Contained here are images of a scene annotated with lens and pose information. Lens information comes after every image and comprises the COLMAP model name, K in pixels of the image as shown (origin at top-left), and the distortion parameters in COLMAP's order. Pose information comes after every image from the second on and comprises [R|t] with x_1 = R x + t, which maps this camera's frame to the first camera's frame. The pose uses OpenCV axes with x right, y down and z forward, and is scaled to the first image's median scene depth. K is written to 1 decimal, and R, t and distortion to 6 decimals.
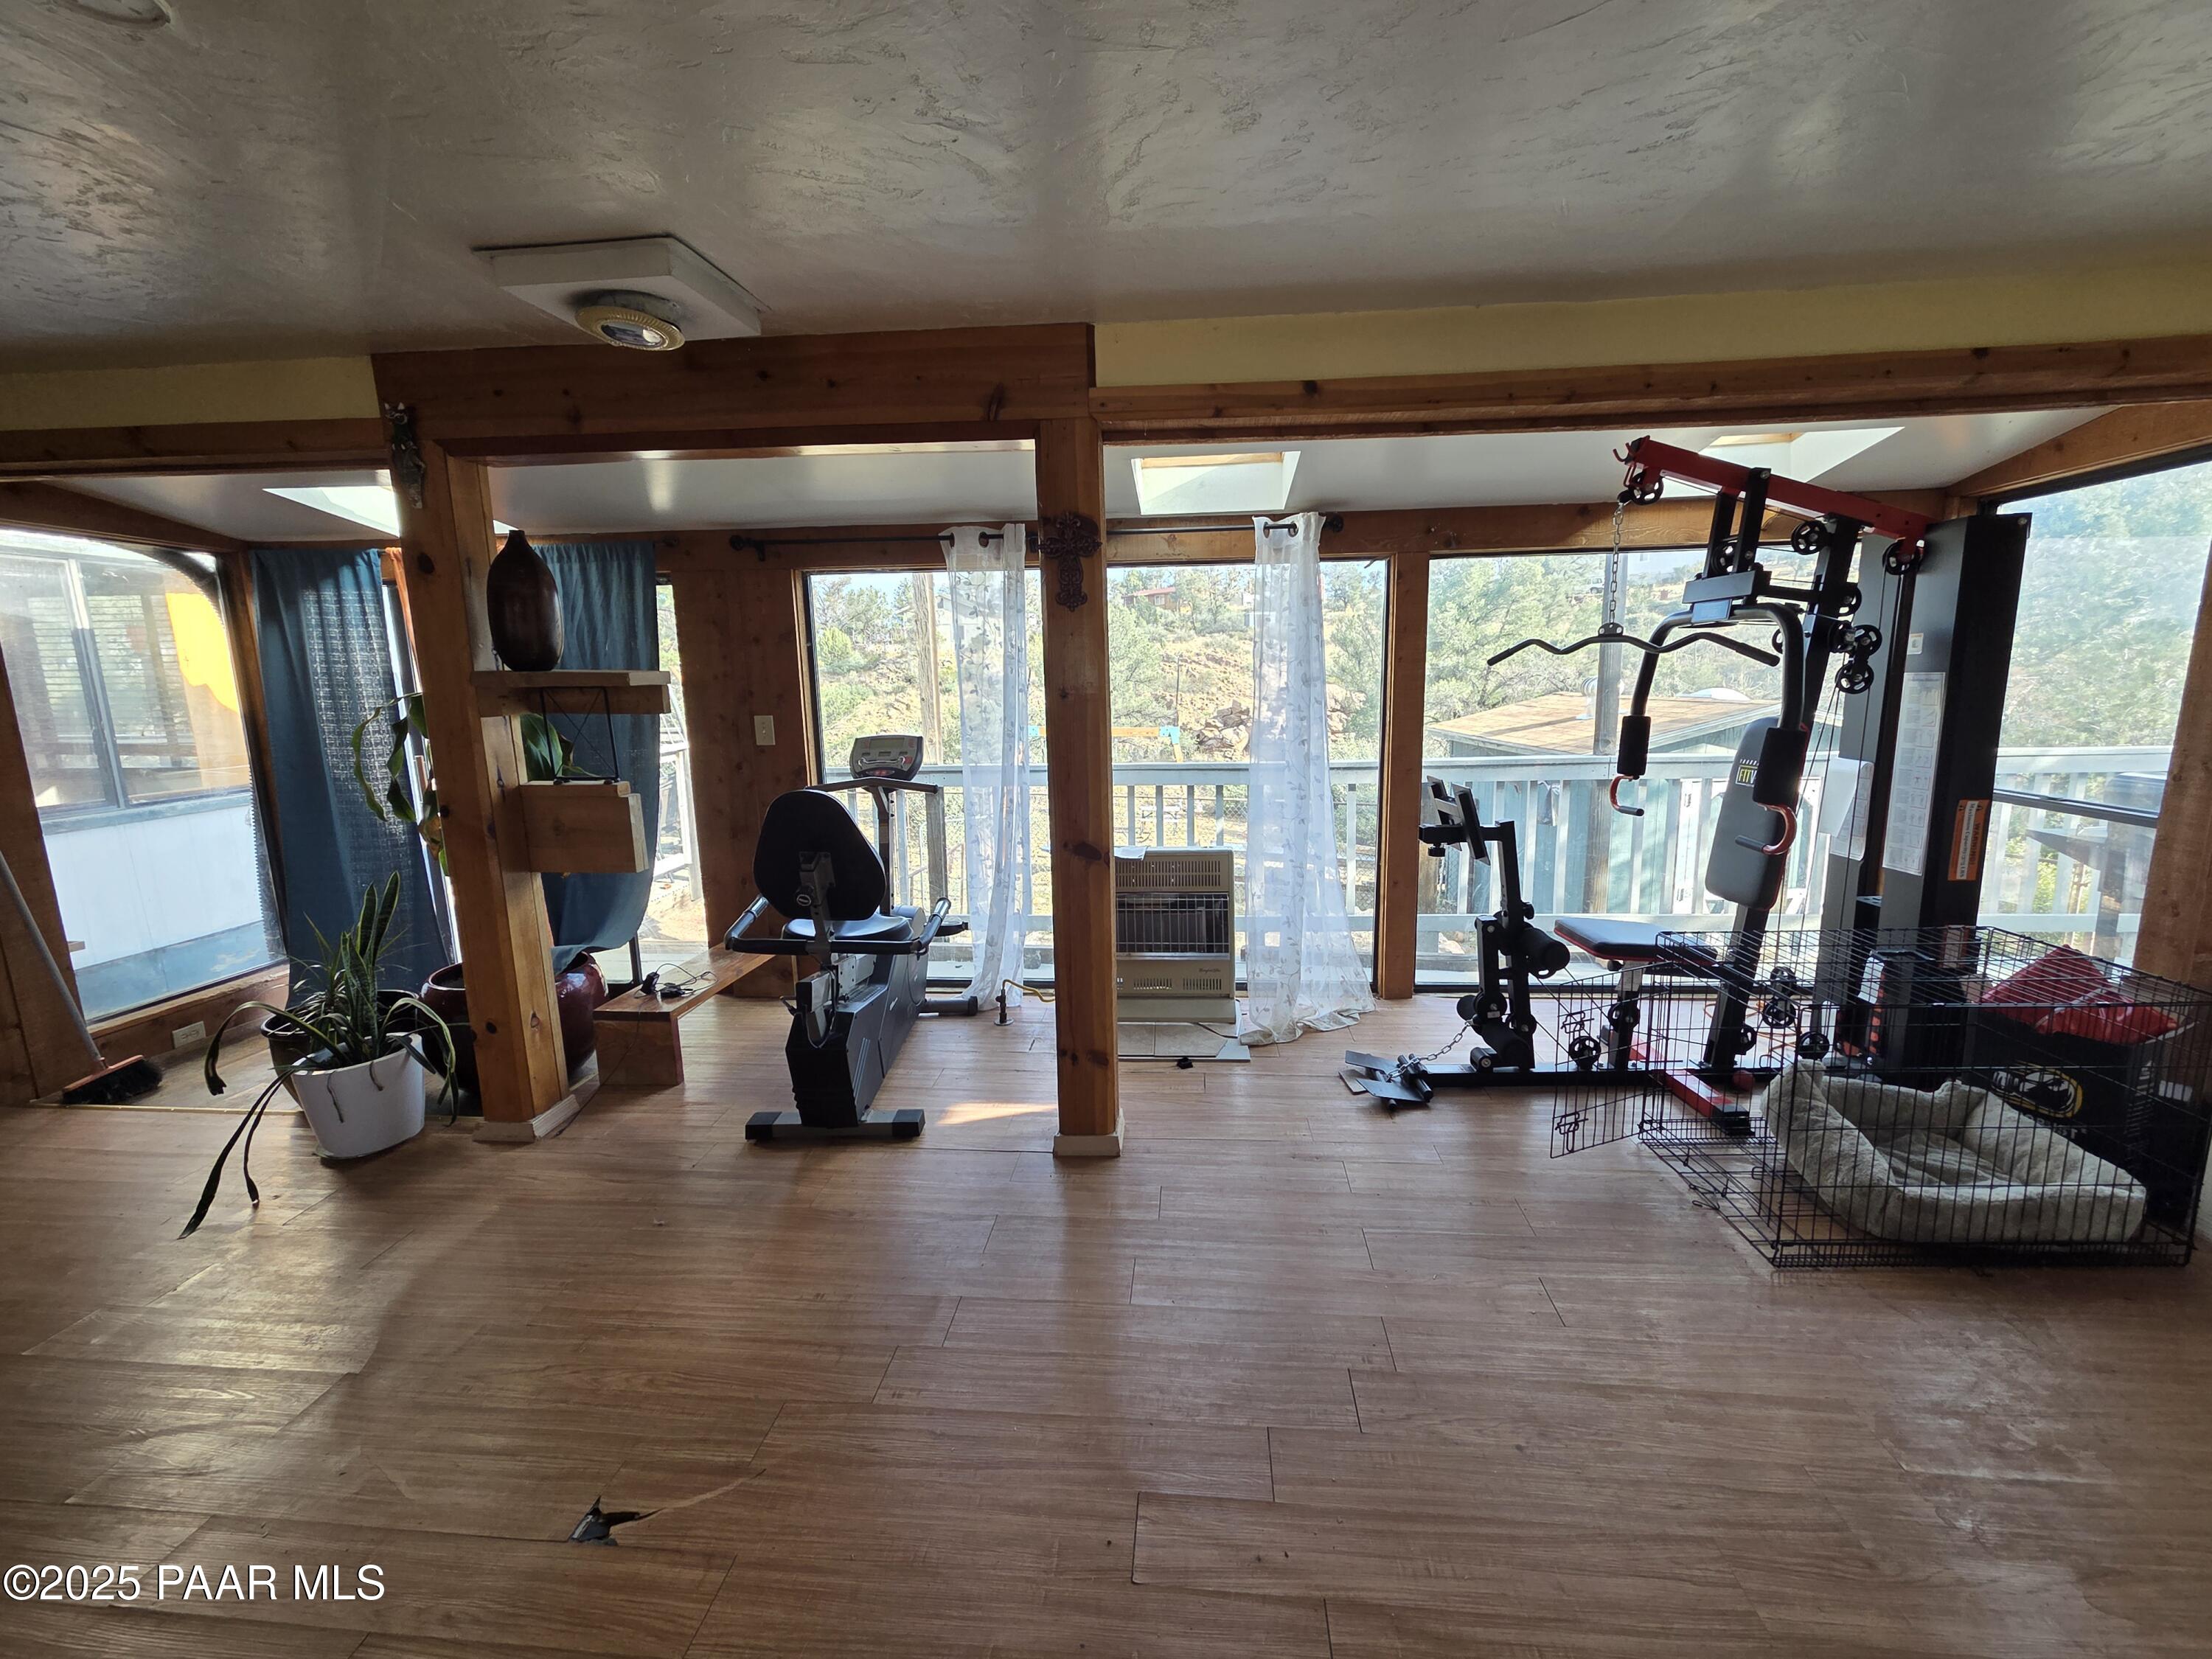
lens RADIAL K [[919.4, 0, 1112.3], [0, 919.4, 825.3], [0, 0, 1]] dist [-0.003465, 0.000213]
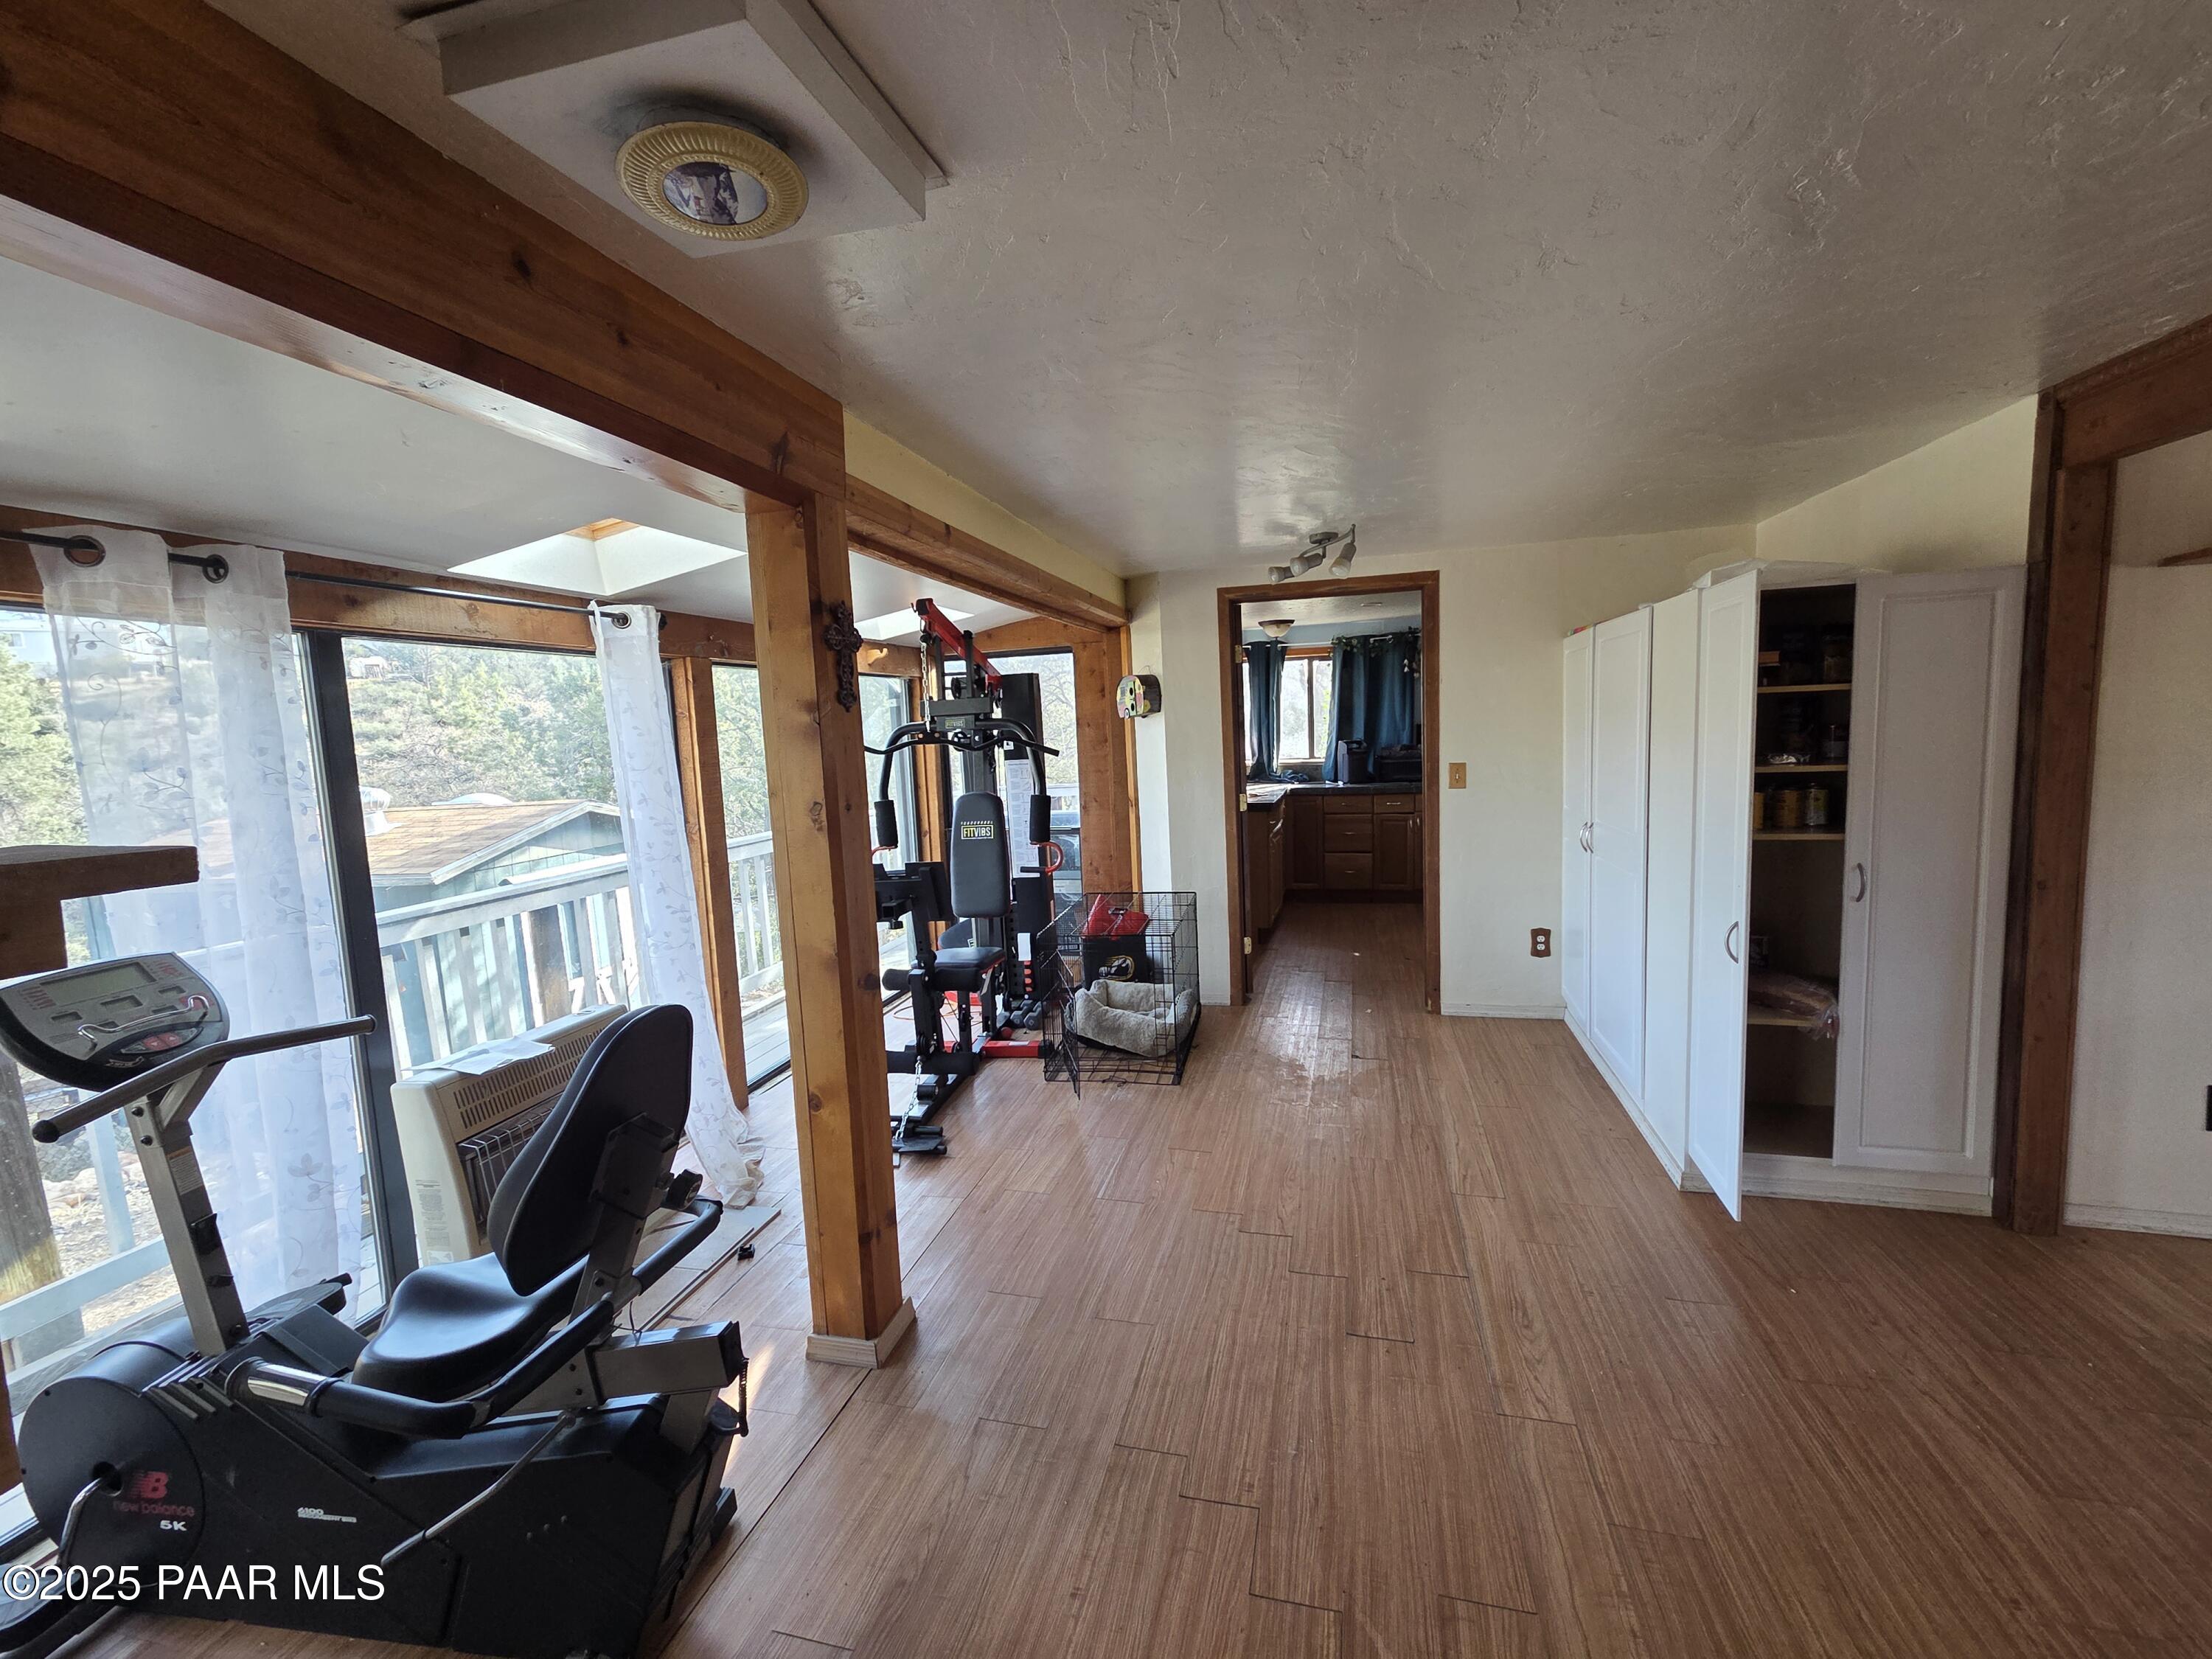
lens RADIAL K [[919.4, 0, 1099.4], [0, 919.4, 817.1], [0, 0, 1]] dist [-0.003465, 0.000213]
pose [[0.167173, -0.086248, 0.982148, -0.616624], [0.206281, 0.977178, 0.050700, -0.093901], [-0.964106, 0.194123, 0.181150, 0.456427]]
